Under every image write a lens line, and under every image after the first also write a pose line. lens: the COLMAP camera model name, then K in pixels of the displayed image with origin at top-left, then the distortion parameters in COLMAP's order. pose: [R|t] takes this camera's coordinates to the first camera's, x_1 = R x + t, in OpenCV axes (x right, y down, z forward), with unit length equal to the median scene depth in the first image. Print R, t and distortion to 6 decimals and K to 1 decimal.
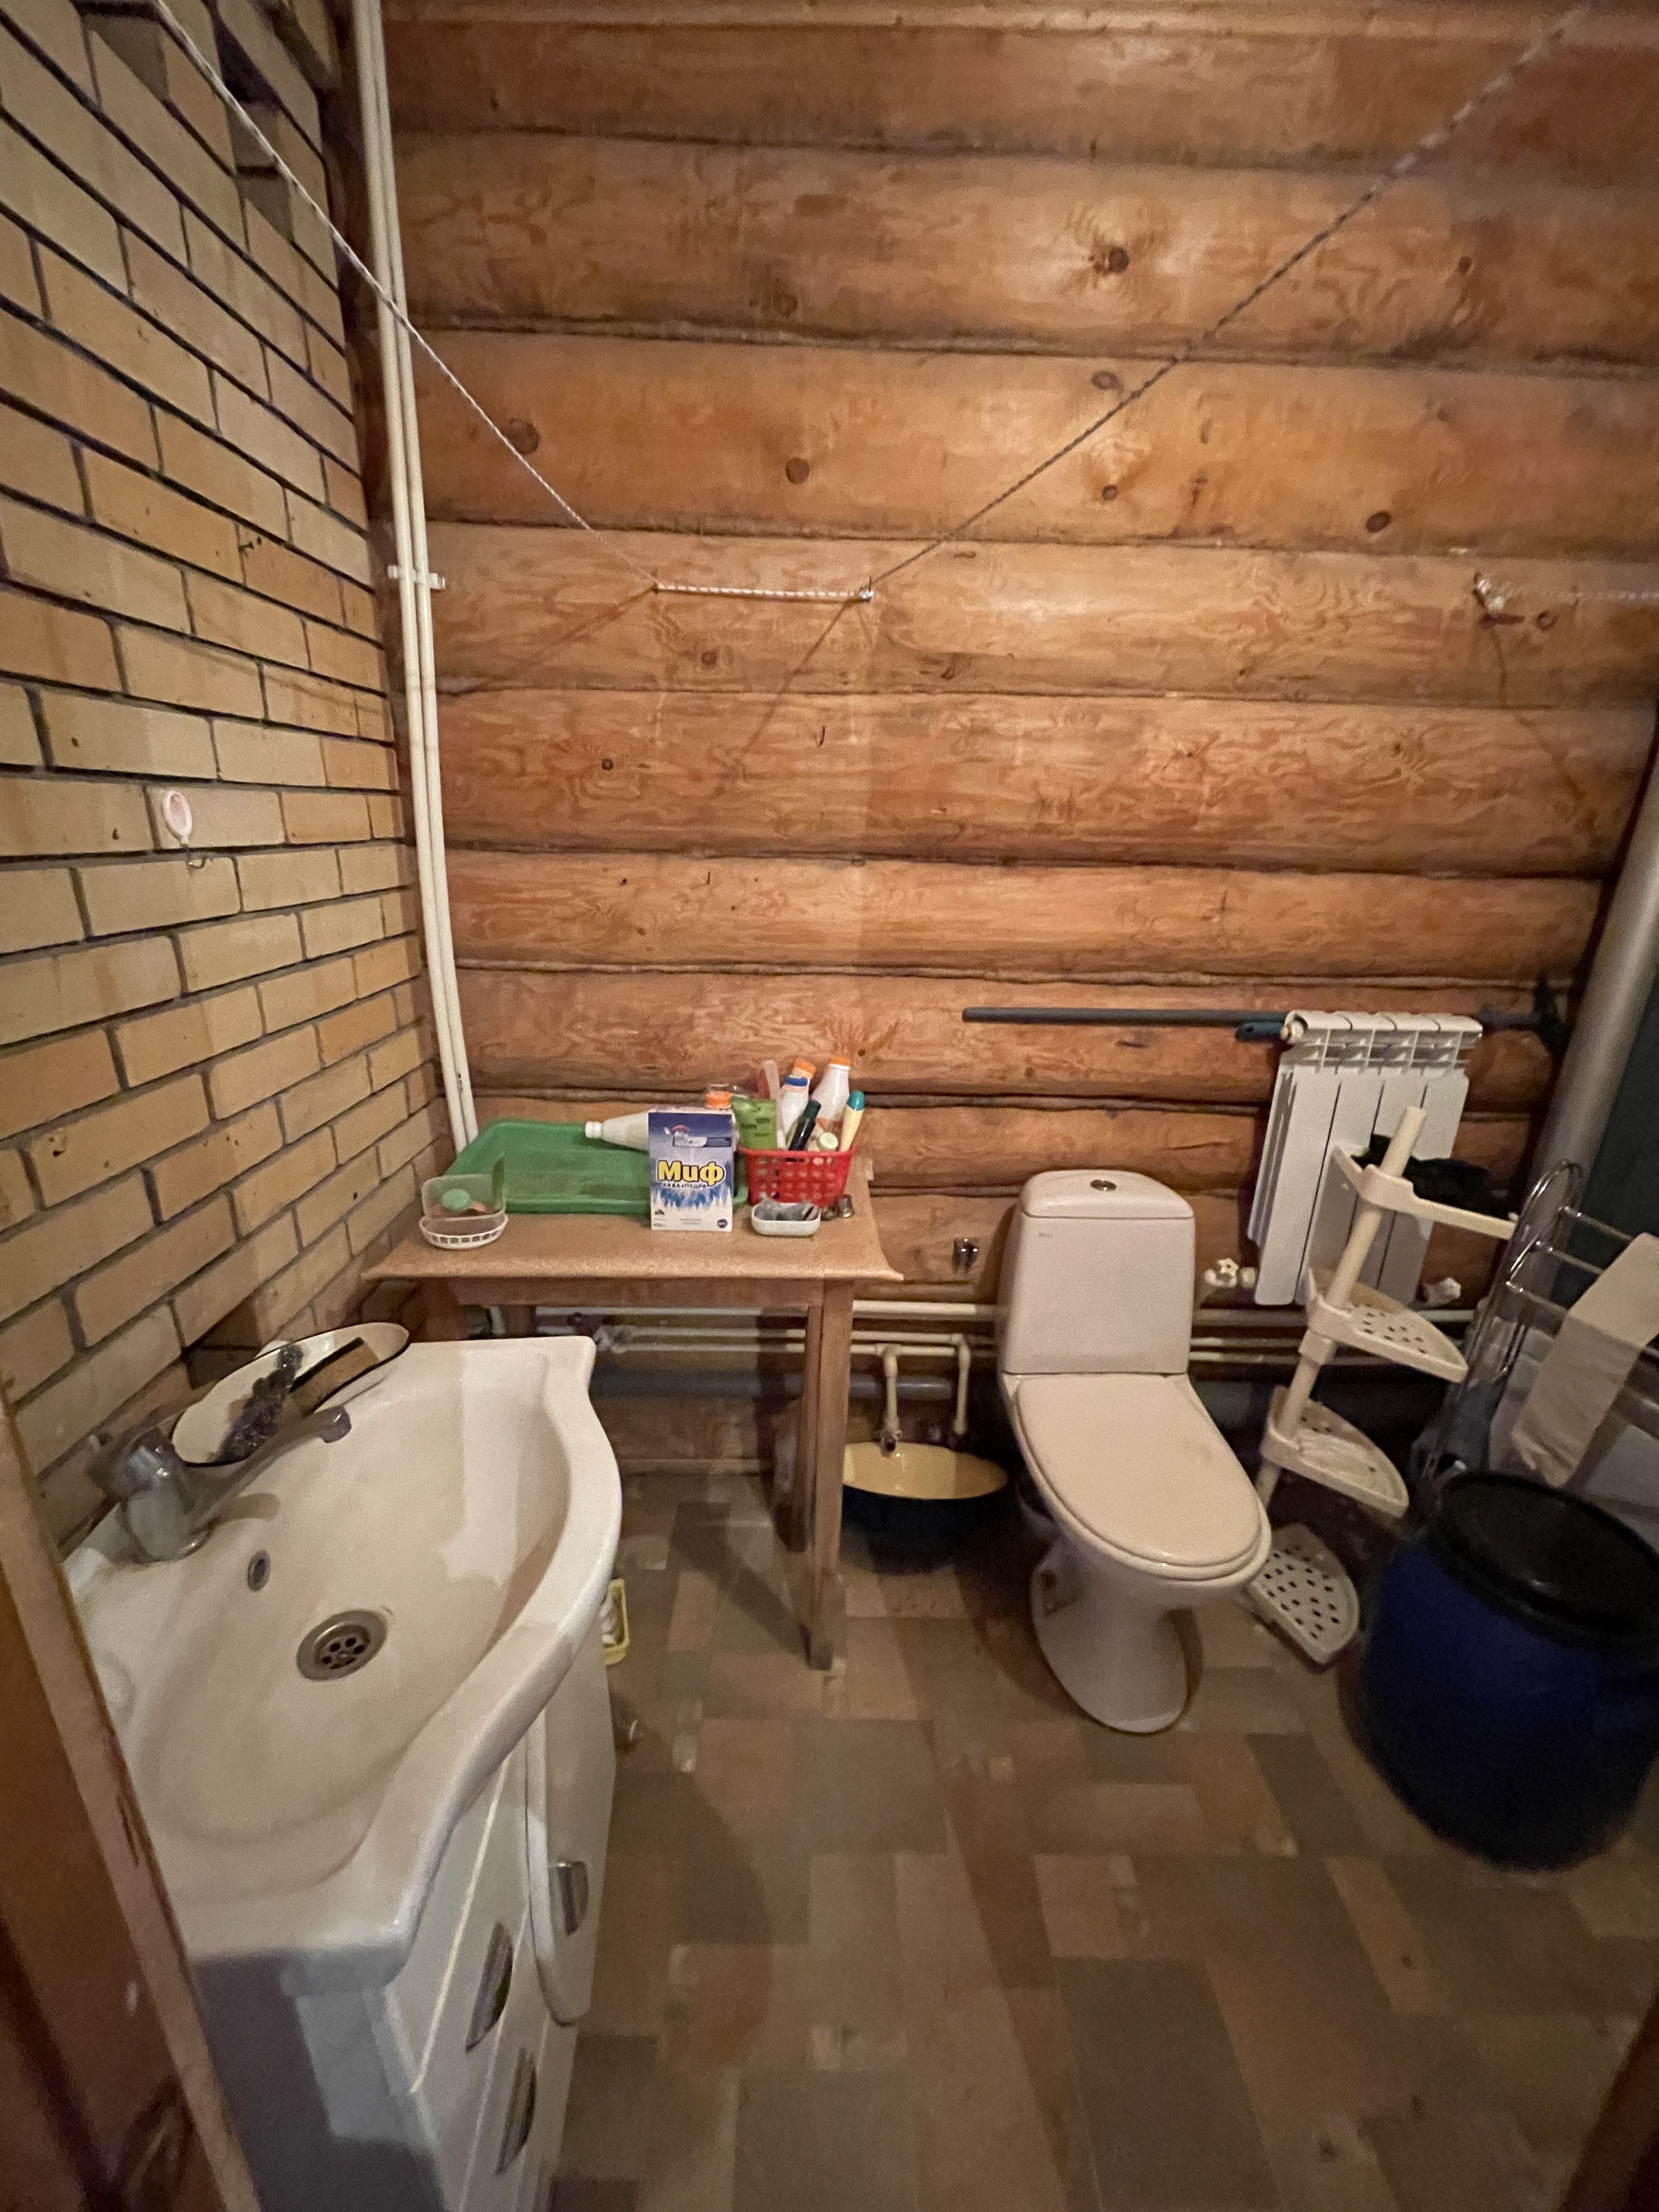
lens RADIAL K [[883.5, 0, 829.5], [0, 883.5, 1106.0], [0, 0, 1]] dist [-0.006683, 0.000383]
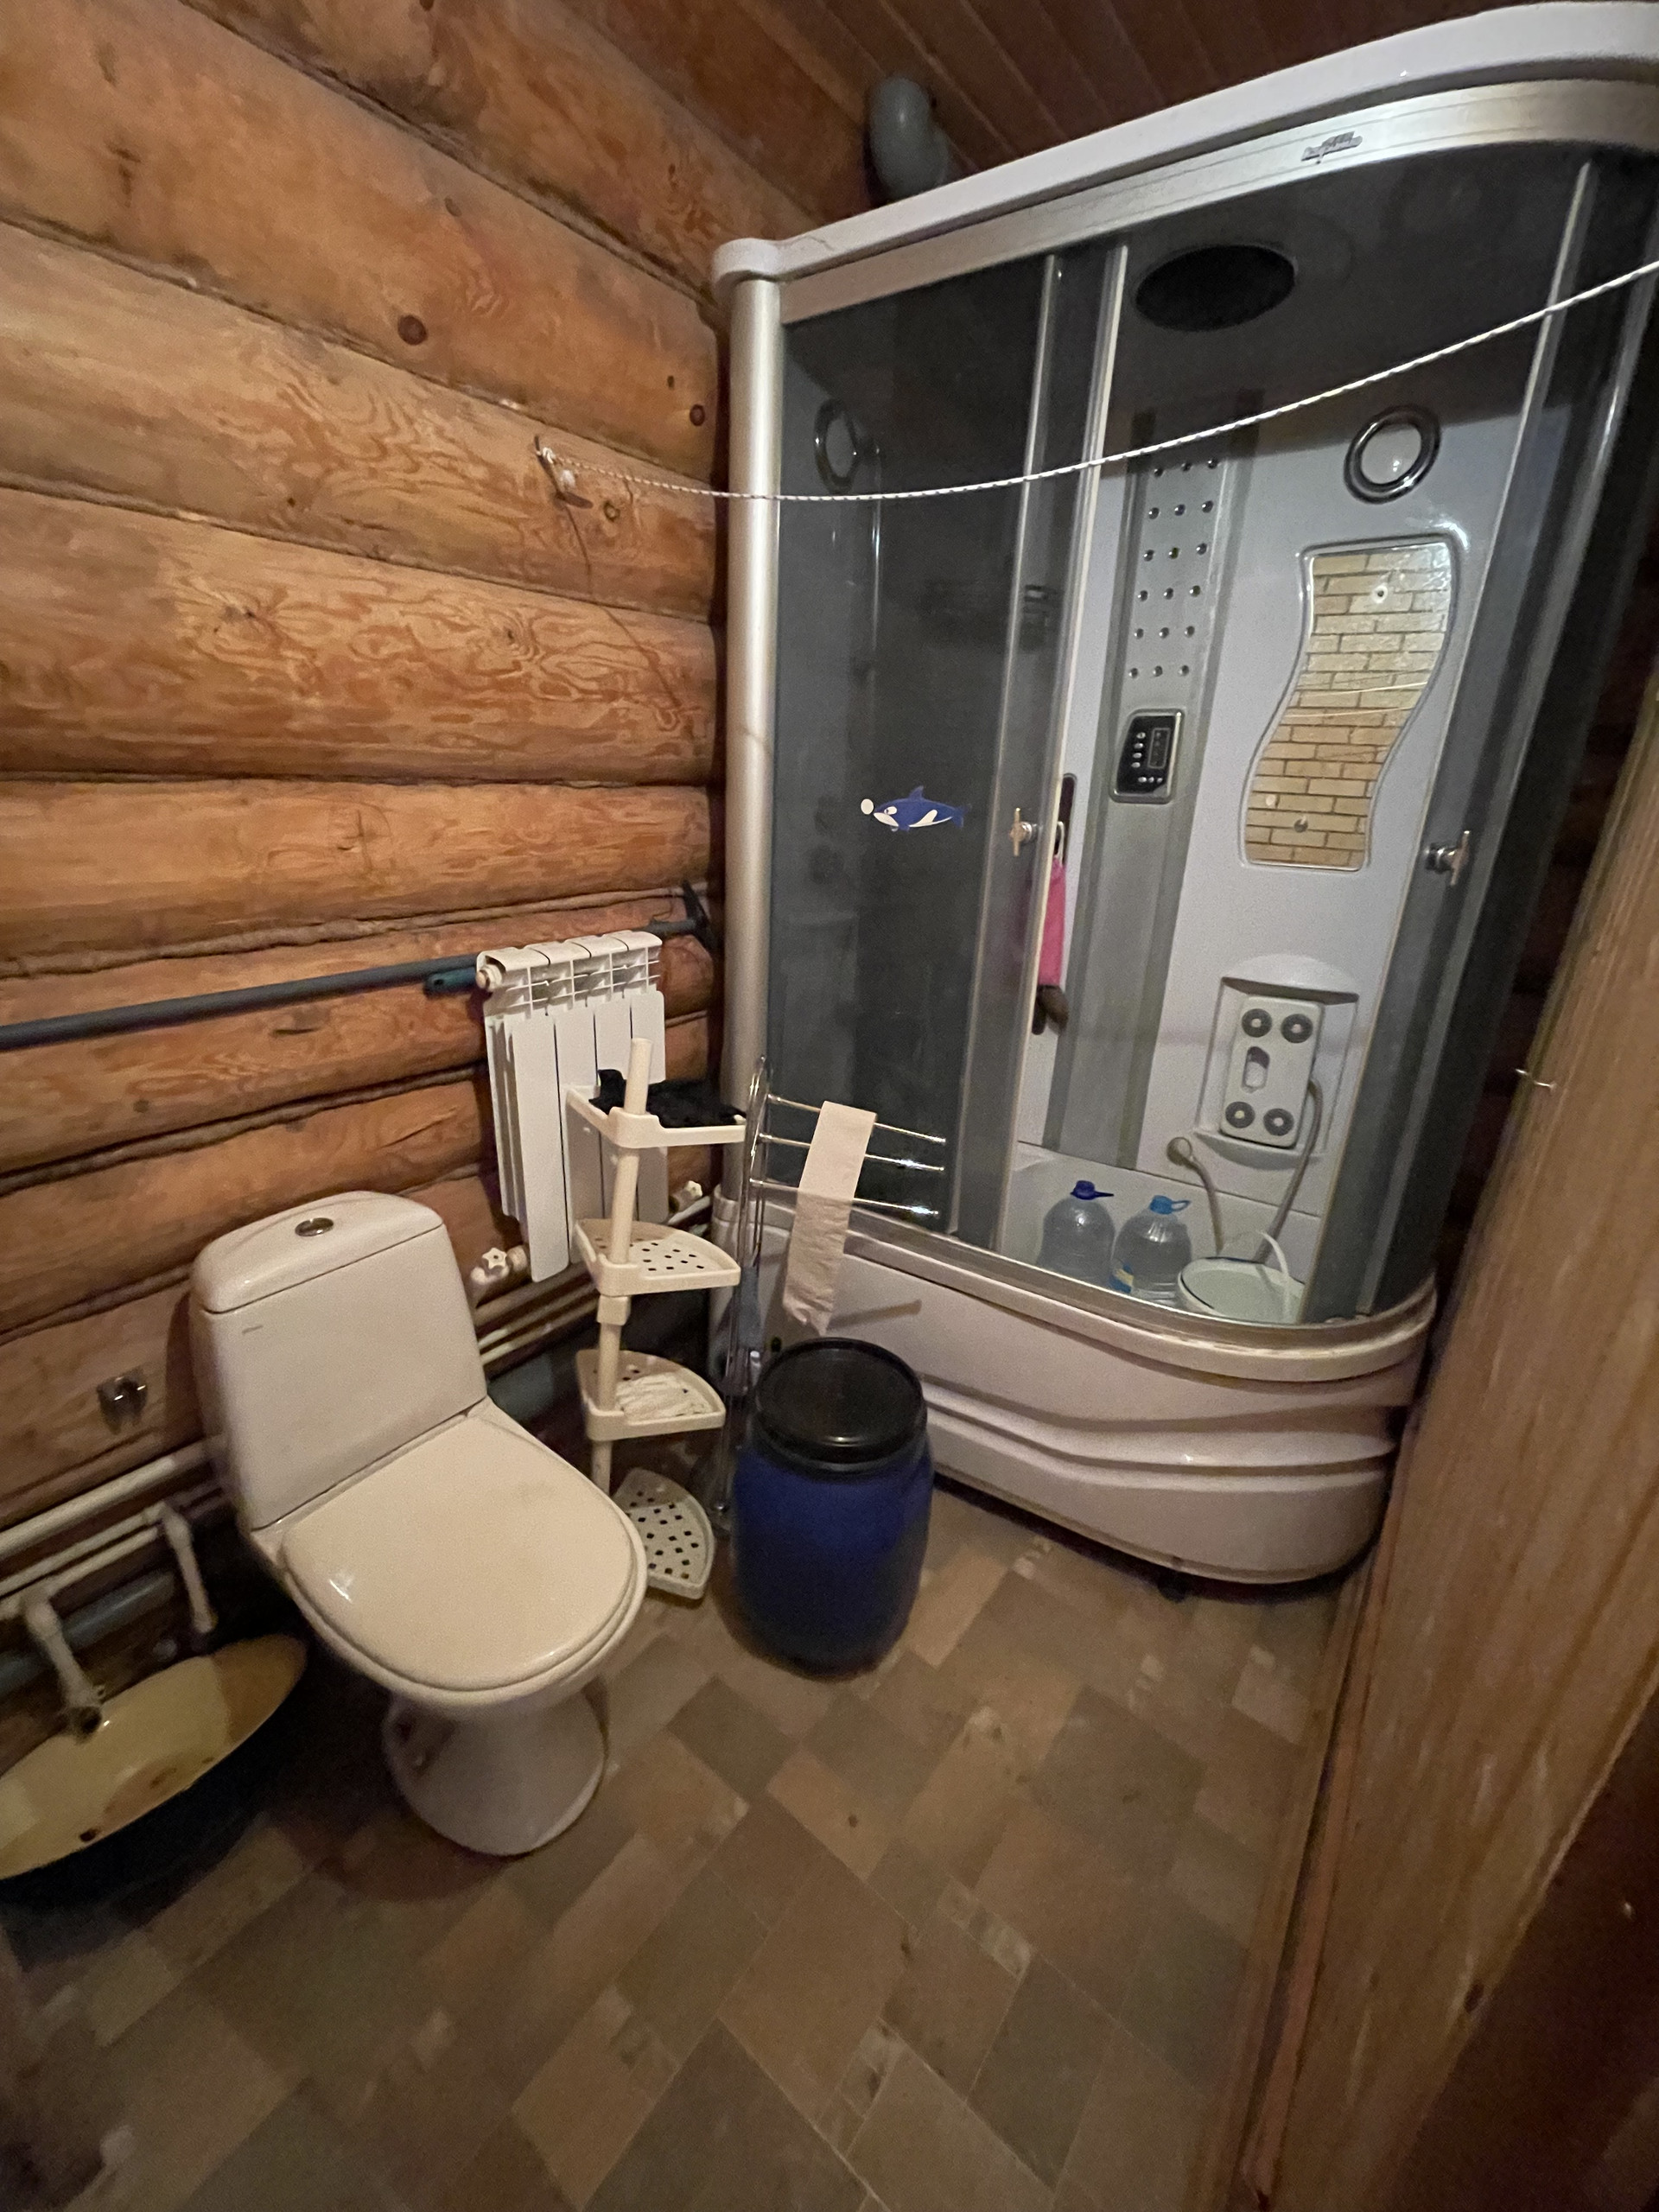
lens RADIAL K [[903.2, 0, 829.5], [0, 903.2, 1106.0], [0, 0, 1]] dist [0.001159, 0.000985]
pose [[0.621159, -0.278006, 0.732717, 0.056220], [0.219279, 0.959274, 0.178073, -0.048487], [-0.752382, 0.050058, 0.656823, 0.188879]]
